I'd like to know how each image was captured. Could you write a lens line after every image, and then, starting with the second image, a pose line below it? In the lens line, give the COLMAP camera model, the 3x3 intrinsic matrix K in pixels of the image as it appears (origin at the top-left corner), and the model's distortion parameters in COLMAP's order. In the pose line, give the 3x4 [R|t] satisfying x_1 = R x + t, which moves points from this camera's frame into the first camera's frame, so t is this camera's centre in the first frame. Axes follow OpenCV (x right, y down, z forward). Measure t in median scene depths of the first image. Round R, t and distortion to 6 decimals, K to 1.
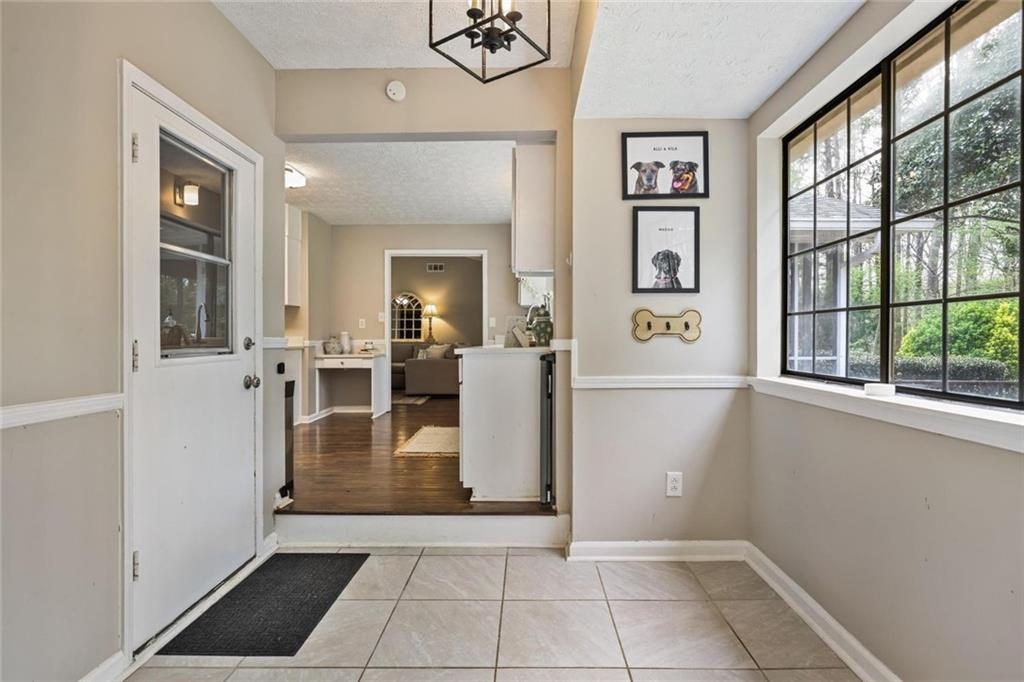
lens RADIAL K [[501.6, 0, 516.1], [0, 501.6, 340.3], [0, 0, 1]] dist [0.000923, -0.000748]
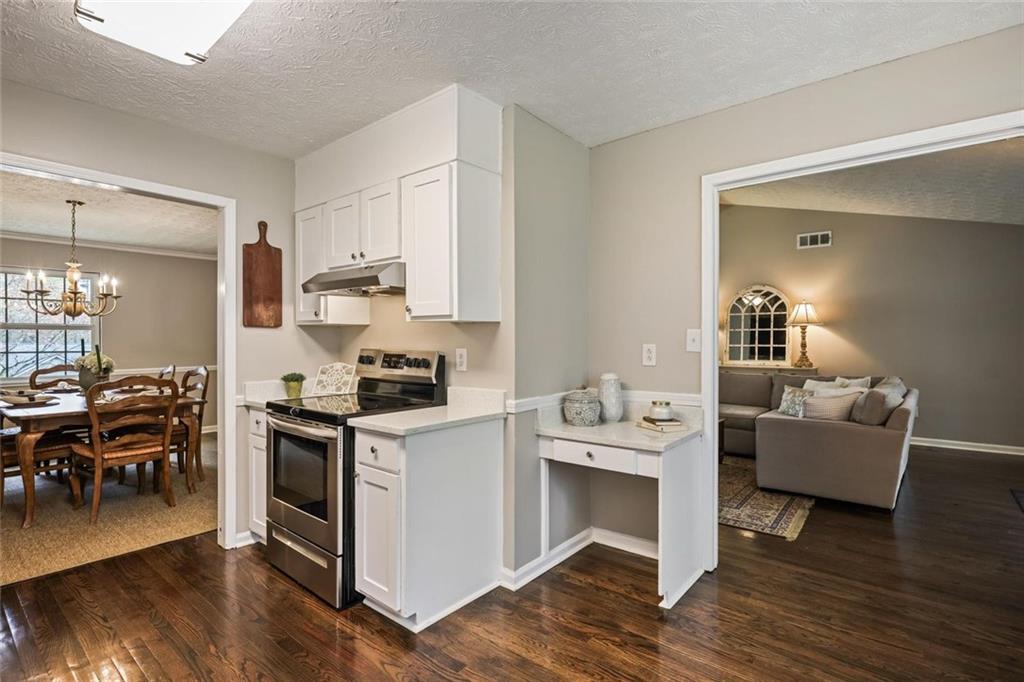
lens RADIAL K [[501.6, 0, 515.0], [0, 501.6, 340.3], [0, 0, 1]] dist [0.000923, -0.000748]
pose [[0.784371, 0.001871, -0.620289, -0.083698], [-0.005186, 0.999980, -0.003542, -0.029043], [0.620270, 0.005995, 0.784366, 0.385382]]
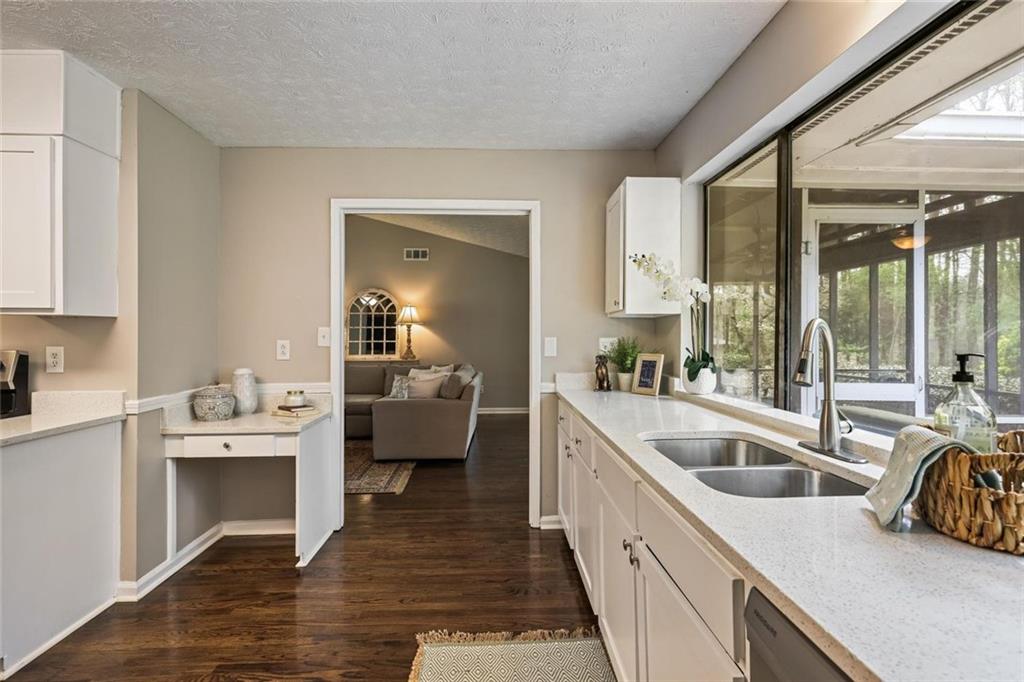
lens RADIAL K [[501.6, 0, 507.3], [0, 501.6, 333.8], [0, 0, 1]] dist [0.000923, -0.000748]
pose [[0.999040, -0.000560, 0.043811, -0.074044], [0.001077, 0.999930, -0.011785, -0.028421], [-0.043801, 0.011821, 0.998970, 0.335000]]
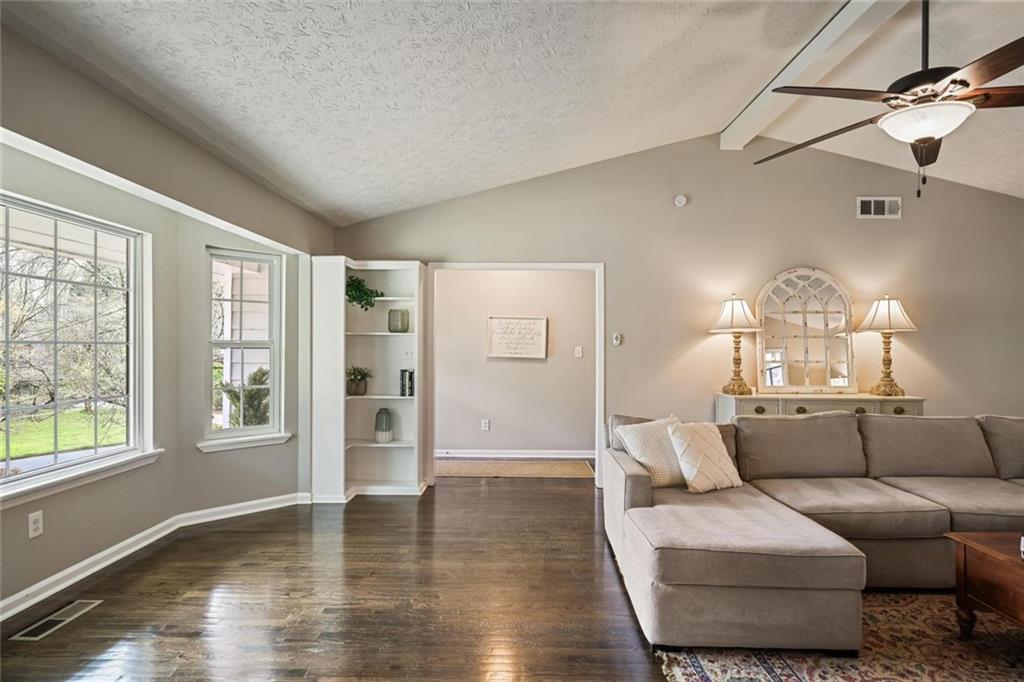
lens RADIAL K [[551.1, 0, 518.9], [0, 551.1, 340.9], [0, 0, 1]] dist [0.004902, 0.001368]
pose [[0.999907, 0.003246, 0.013214, -0.538982], [-0.003122, 0.999951, -0.009375, -0.039887], [-0.013244, 0.009333, 0.999869, 0.667177]]
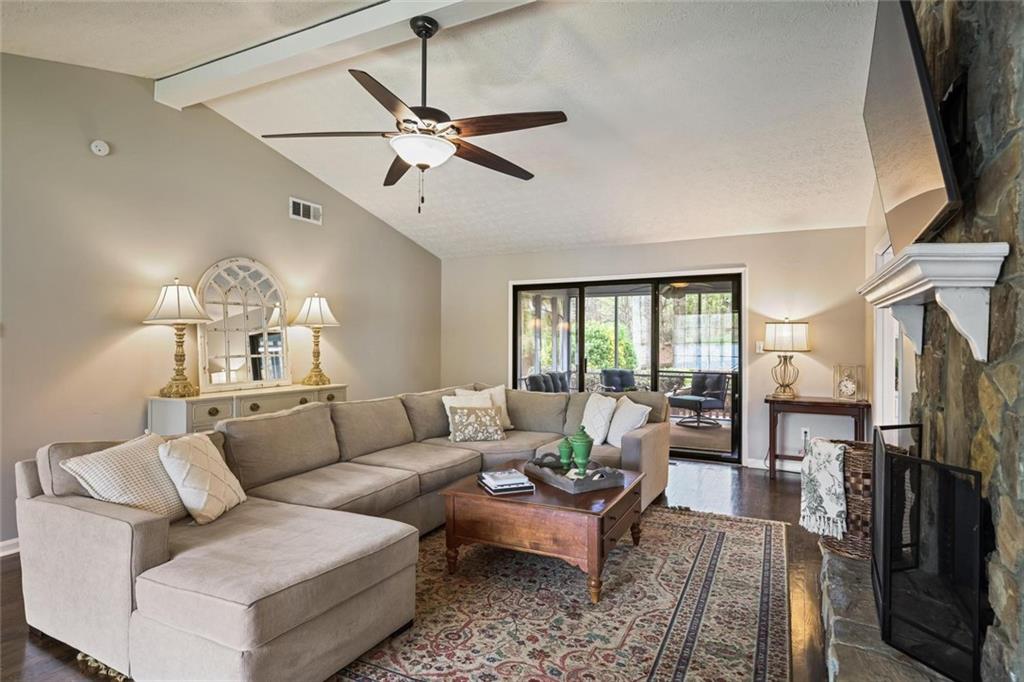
lens RADIAL K [[551.1, 0, 510.4], [0, 551.1, 334.6], [0, 0, 1]] dist [0.004902, 0.001368]
pose [[0.442721, 0.010185, 0.896602, -0.603289], [0.001123, 0.999928, -0.011913, -0.039355], [-0.896659, 0.006281, 0.442678, 0.749297]]
